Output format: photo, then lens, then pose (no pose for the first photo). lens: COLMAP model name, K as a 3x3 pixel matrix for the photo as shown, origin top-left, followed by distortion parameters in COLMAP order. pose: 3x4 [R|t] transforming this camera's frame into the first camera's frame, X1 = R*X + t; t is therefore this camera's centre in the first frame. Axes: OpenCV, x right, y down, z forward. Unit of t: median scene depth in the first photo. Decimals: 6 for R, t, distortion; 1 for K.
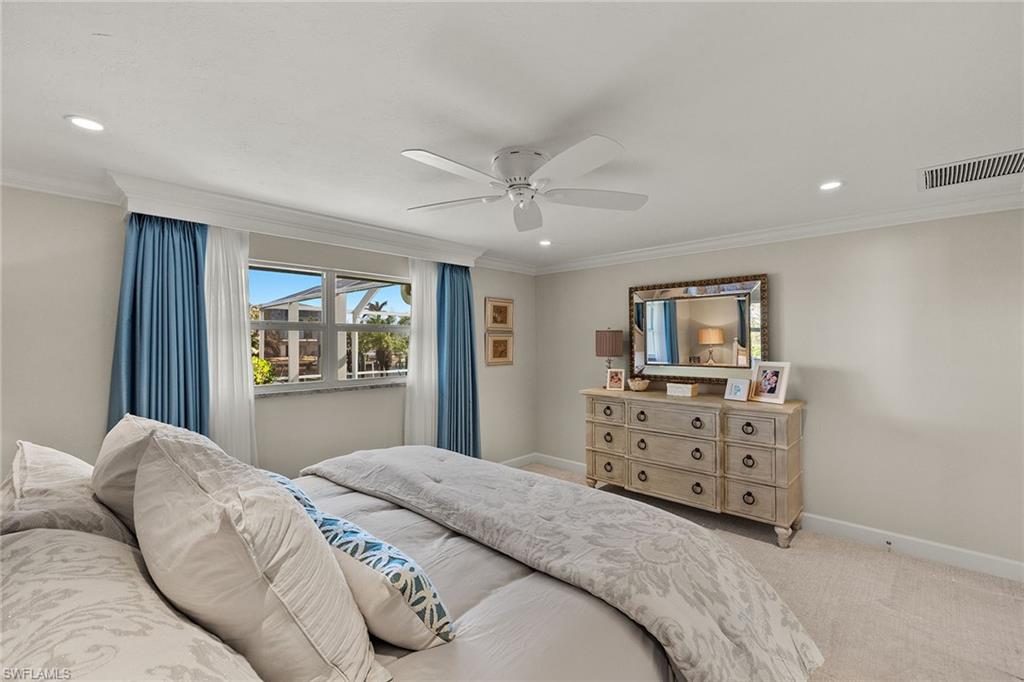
lens RADIAL K [[438.7, 0, 517.8], [0, 438.7, 344.0], [0, 0, 1]] dist [0.002111, 0.000336]
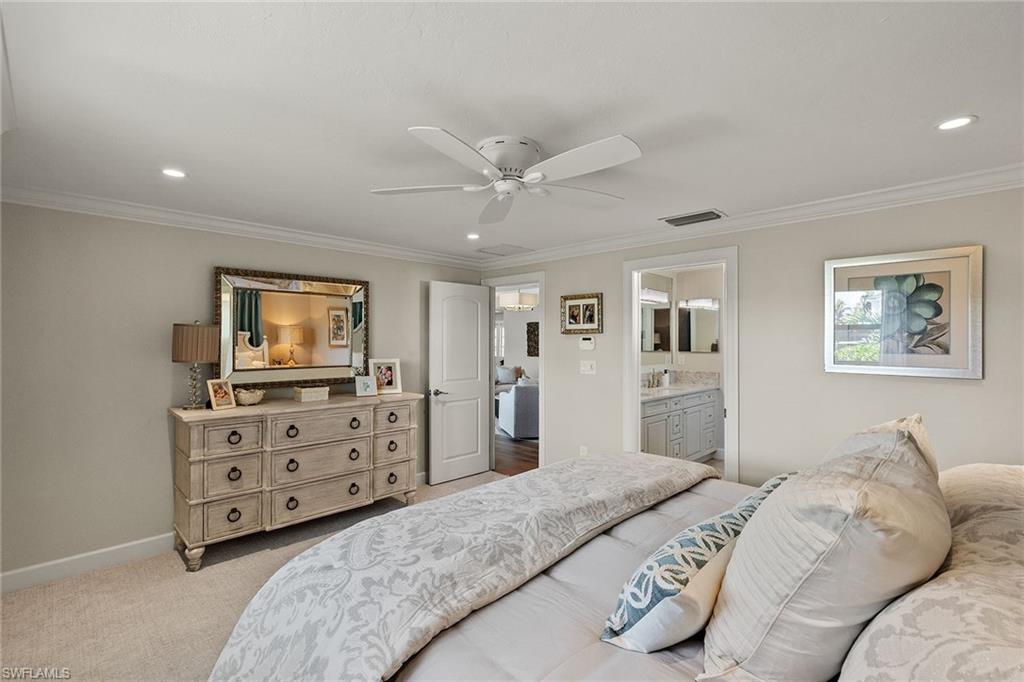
lens RADIAL K [[465.5, 0, 512.0], [0, 465.5, 341.0], [0, 0, 1]] dist [-0.007585, -0.000017]
pose [[0.025960, 0.001328, 0.999662, -0.635896], [0.000617, 0.999999, -0.001344, -0.004959], [-0.999663, 0.000652, 0.025960, 0.614762]]
